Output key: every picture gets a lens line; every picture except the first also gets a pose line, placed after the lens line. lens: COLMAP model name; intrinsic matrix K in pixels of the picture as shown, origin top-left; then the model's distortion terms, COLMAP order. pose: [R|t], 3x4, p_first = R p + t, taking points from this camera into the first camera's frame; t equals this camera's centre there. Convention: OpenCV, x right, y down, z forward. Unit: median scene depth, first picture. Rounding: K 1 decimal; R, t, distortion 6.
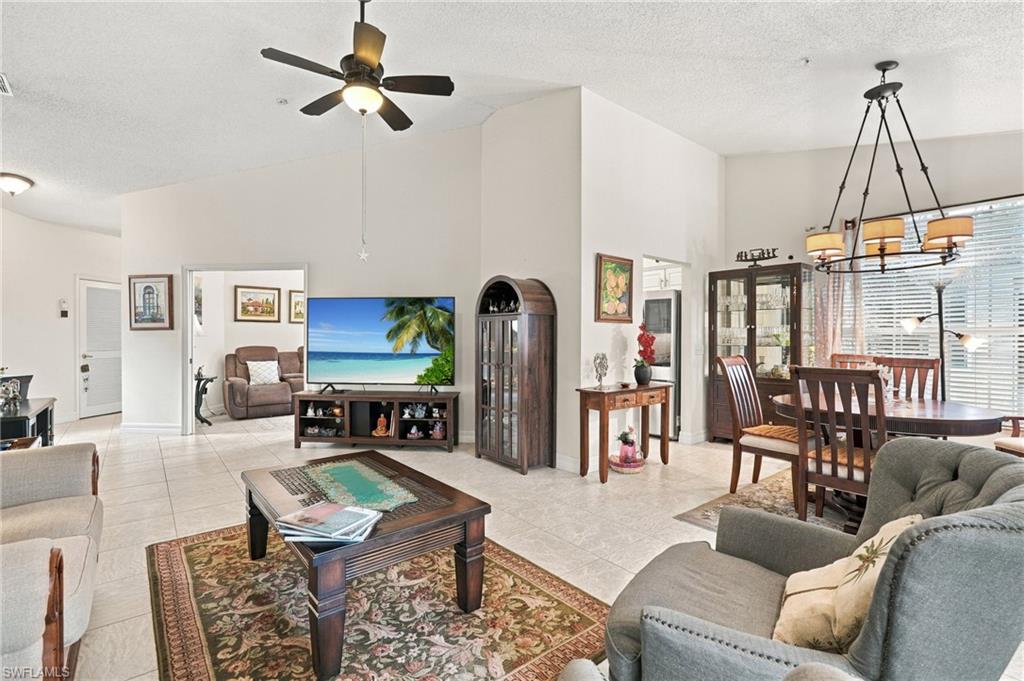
lens RADIAL K [[463.0, 0, 505.9], [0, 463.0, 336.0], [0, 0, 1]] dist [0.000383, 0.003601]
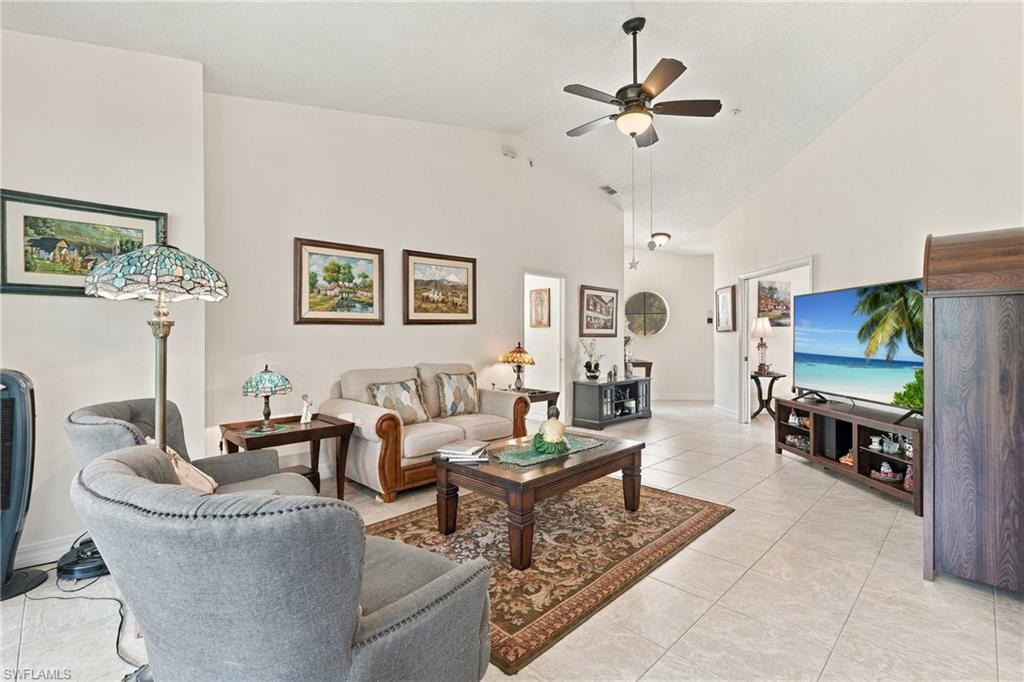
lens RADIAL K [[463.0, 0, 505.8], [0, 463.0, 343.2], [0, 0, 1]] dist [0.000383, 0.003601]
pose [[0.093233, 0.007034, -0.995619, 0.550970], [0.002522, 0.999970, 0.007301, 0.006590], [0.995641, -0.003191, 0.093212, 0.437302]]
